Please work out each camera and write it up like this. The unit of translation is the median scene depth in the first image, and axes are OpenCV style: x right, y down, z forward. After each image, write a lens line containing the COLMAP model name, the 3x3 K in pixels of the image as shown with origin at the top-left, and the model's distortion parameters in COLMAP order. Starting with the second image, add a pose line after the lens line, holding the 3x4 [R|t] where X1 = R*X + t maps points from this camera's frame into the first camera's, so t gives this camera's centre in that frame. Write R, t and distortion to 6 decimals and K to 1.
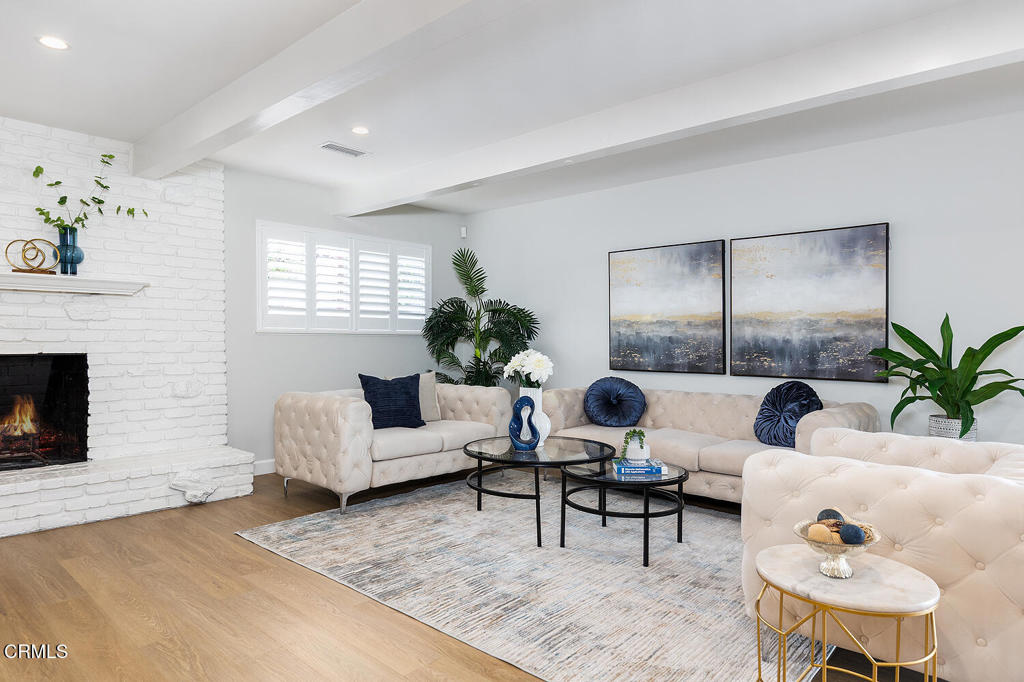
lens RADIAL K [[615.8, 0, 516.9], [0, 615.8, 347.3], [0, 0, 1]] dist [0.002840, 0.000099]
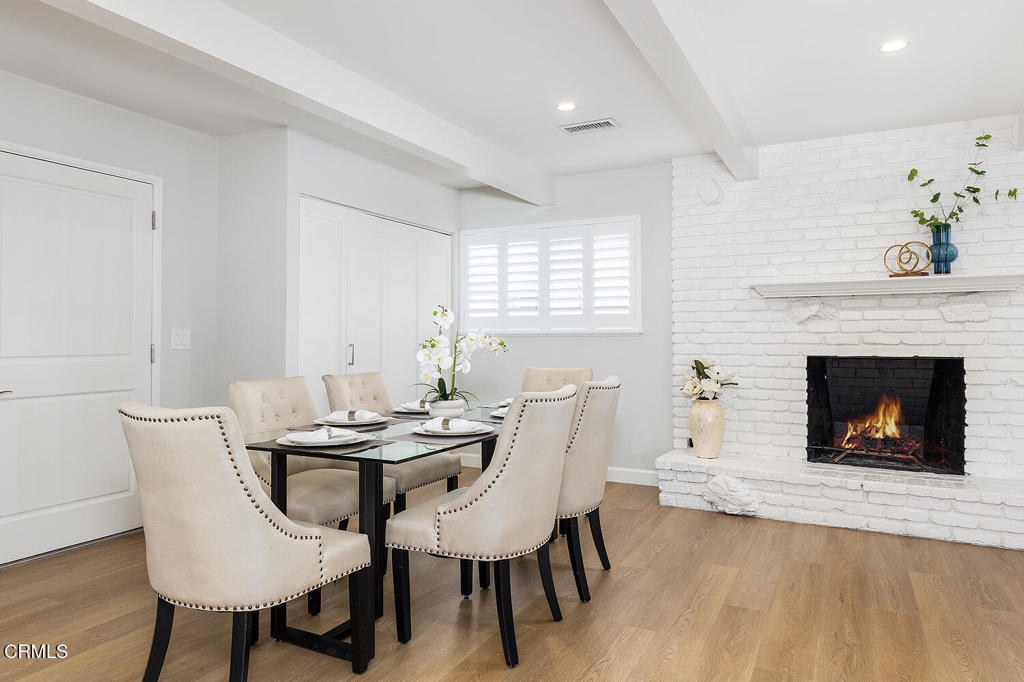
lens RADIAL K [[660.8, 0, 503.6], [0, 660.8, 329.8], [0, 0, 1]] dist [0.003129, -0.001032]
pose [[0.262093, -0.020739, -0.964820, 0.075148], [-0.010033, 0.999656, -0.024213, -0.000465], [0.964990, 0.016026, 0.261795, 0.079832]]
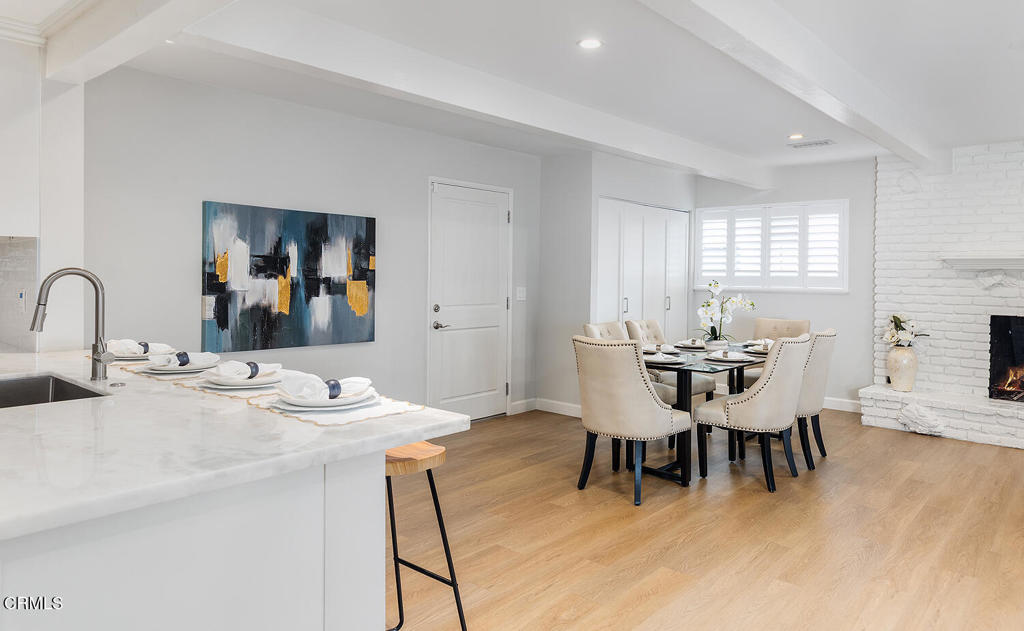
lens RADIAL K [[656.7, 0, 529.6], [0, 656.7, 278.3], [0, 0, 1]] dist [0.004778, 0.001172]
pose [[0.032526, -0.003163, -0.999466, 0.498190], [-0.026110, 0.999651, -0.004013, -0.035325], [0.999130, 0.026226, 0.032432, -0.161337]]
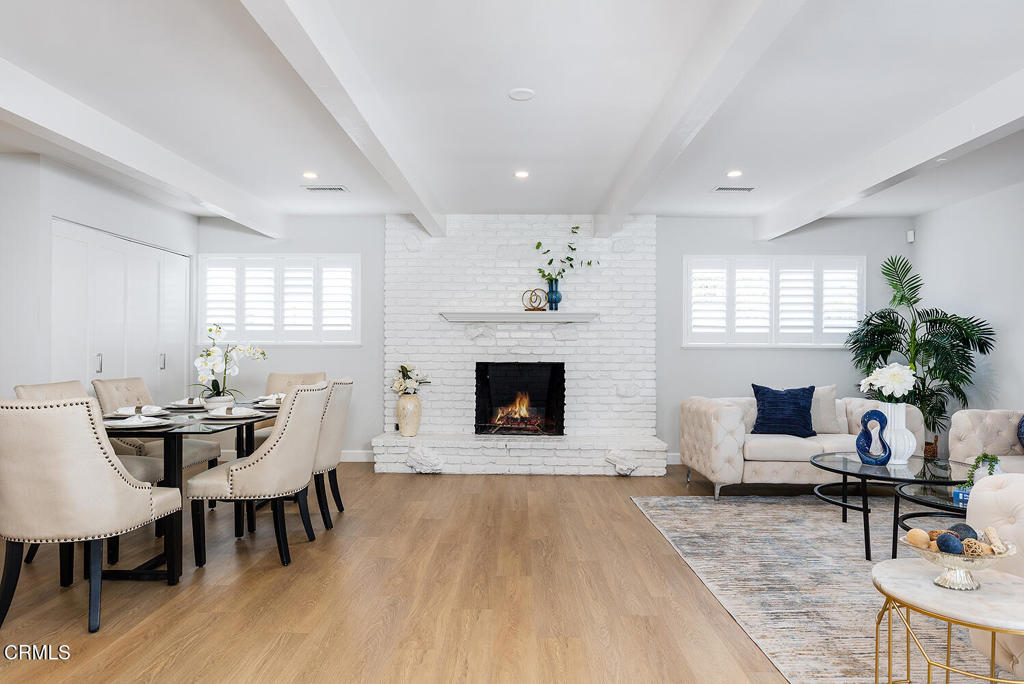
lens RADIAL K [[615.8, 0, 516.9], [0, 615.8, 348.3], [0, 0, 1]] dist [0.002840, 0.000099]
pose [[0.675877, -0.006574, -0.736985, 0.314625], [-0.009107, 0.999809, -0.017270, 0.002118], [0.736958, 0.018384, 0.675688, -0.082050]]
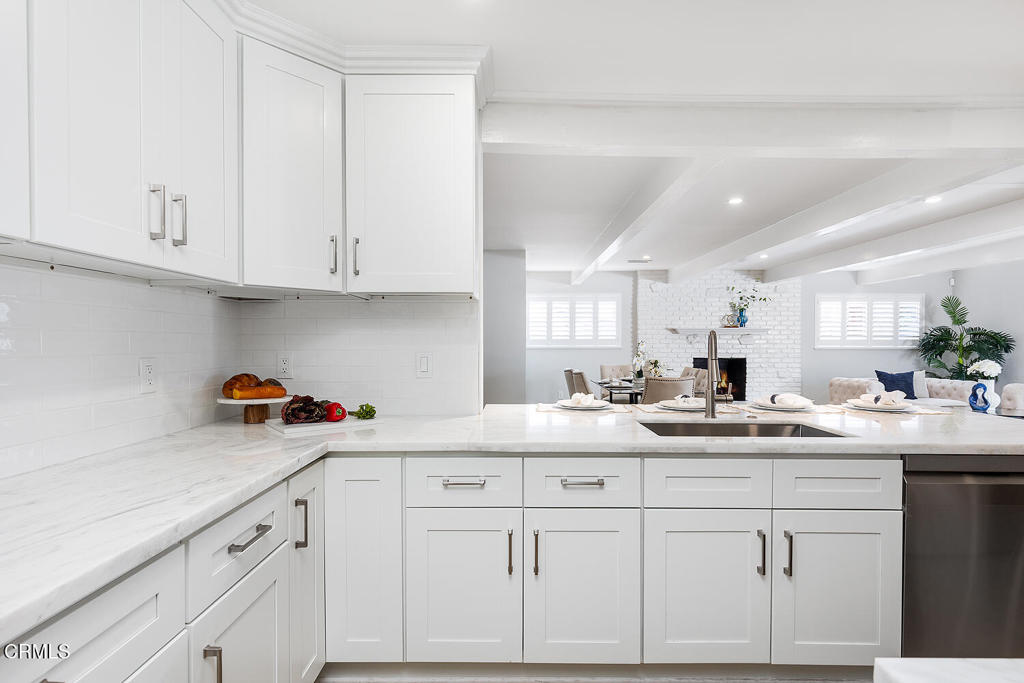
lens RADIAL K [[503.4, 0, 515.9], [0, 503.4, 360.6], [0, 0, 1]] dist [-0.000729, 0.000343]
pose [[0.675558, 0.020717, -0.737015, 0.175694], [-0.004955, 0.999710, 0.023559, -0.022516], [0.737290, -0.012264, 0.675465, -1.070720]]
